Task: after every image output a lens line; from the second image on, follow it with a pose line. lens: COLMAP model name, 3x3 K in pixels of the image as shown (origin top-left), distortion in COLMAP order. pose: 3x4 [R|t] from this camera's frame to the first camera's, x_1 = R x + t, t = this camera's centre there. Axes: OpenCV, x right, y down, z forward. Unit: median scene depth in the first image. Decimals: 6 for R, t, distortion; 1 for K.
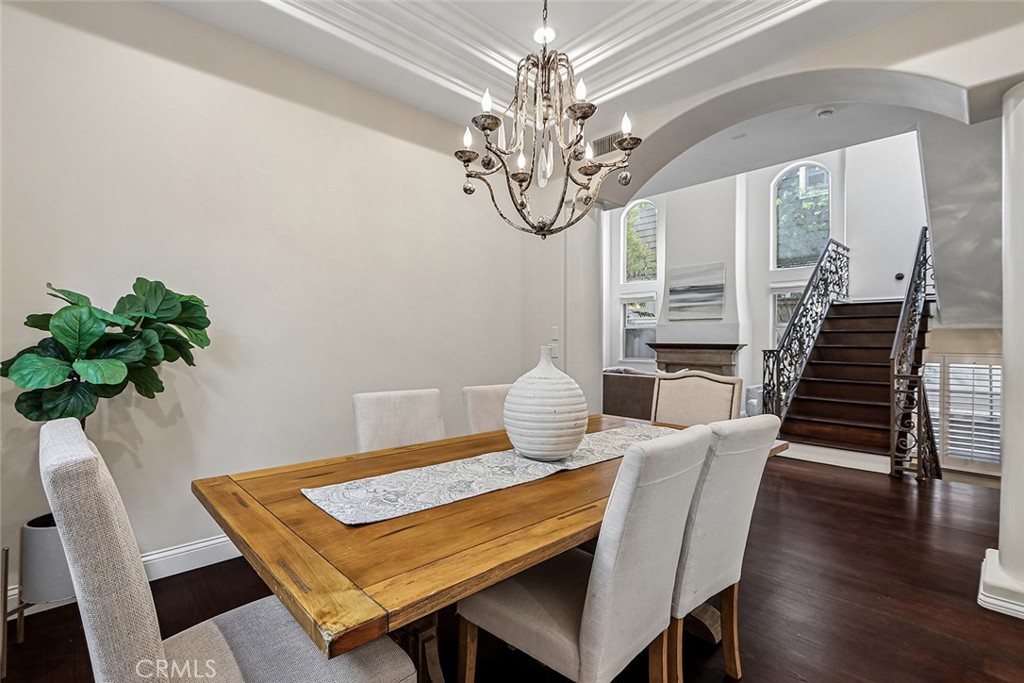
lens RADIAL K [[467.3, 0, 502.6], [0, 467.3, 341.4], [0, 0, 1]] dist [0.001772, -0.000301]
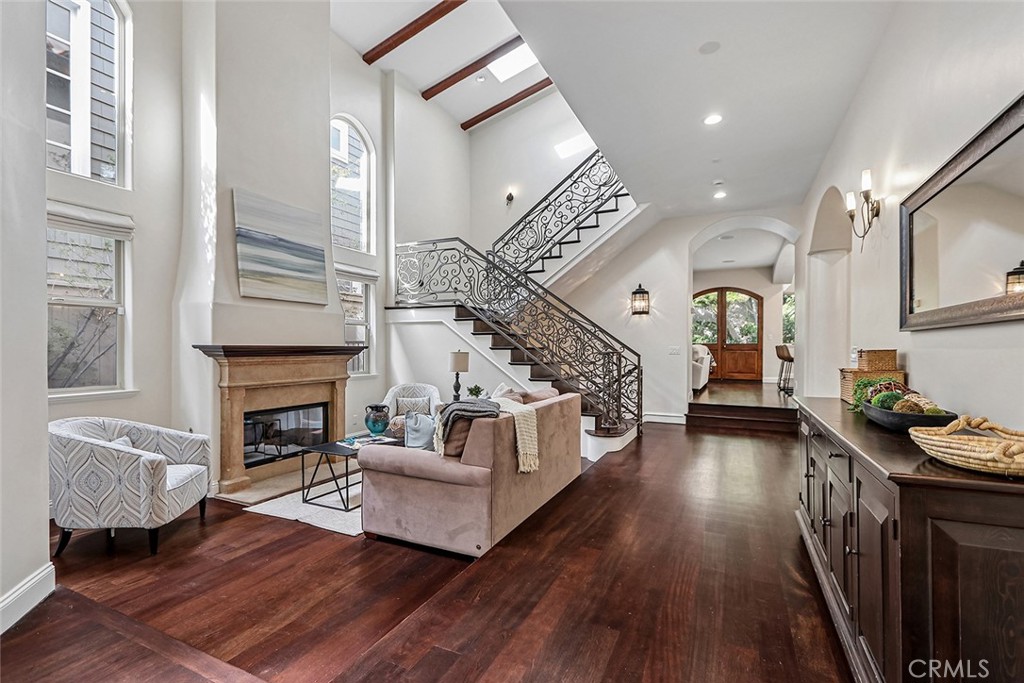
lens RADIAL K [[470.4, 0, 502.7], [0, 470.4, 348.8], [0, 0, 1]] dist [0.001064, -0.000175]
pose [[-0.356974, -0.009533, 0.934066, -0.186550], [-0.003479, 0.999955, 0.008875, 0.002329], [-0.934108, -0.000081, -0.356991, 0.950354]]
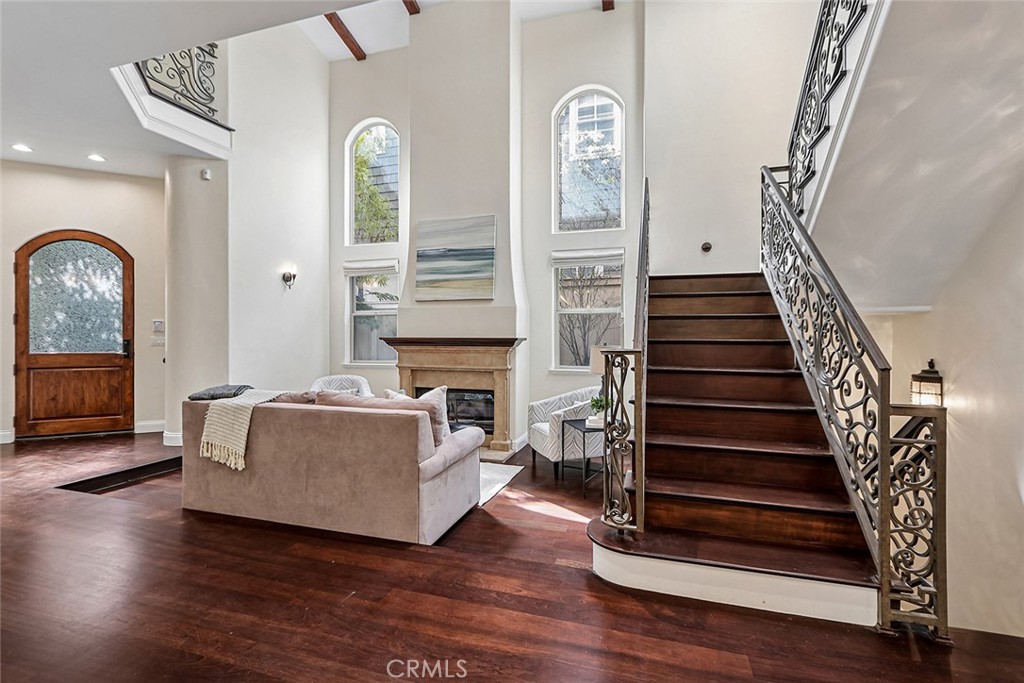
lens RADIAL K [[469.7, 0, 503.7], [0, 469.7, 335.7], [0, 0, 1]] dist [0.003024, -0.001230]
pose [[0.873127, -0.003391, 0.487481, 0.151695], [0.004142, 0.999991, -0.000462, 0.002593], [-0.487475, 0.002423, 0.873134, 0.392162]]
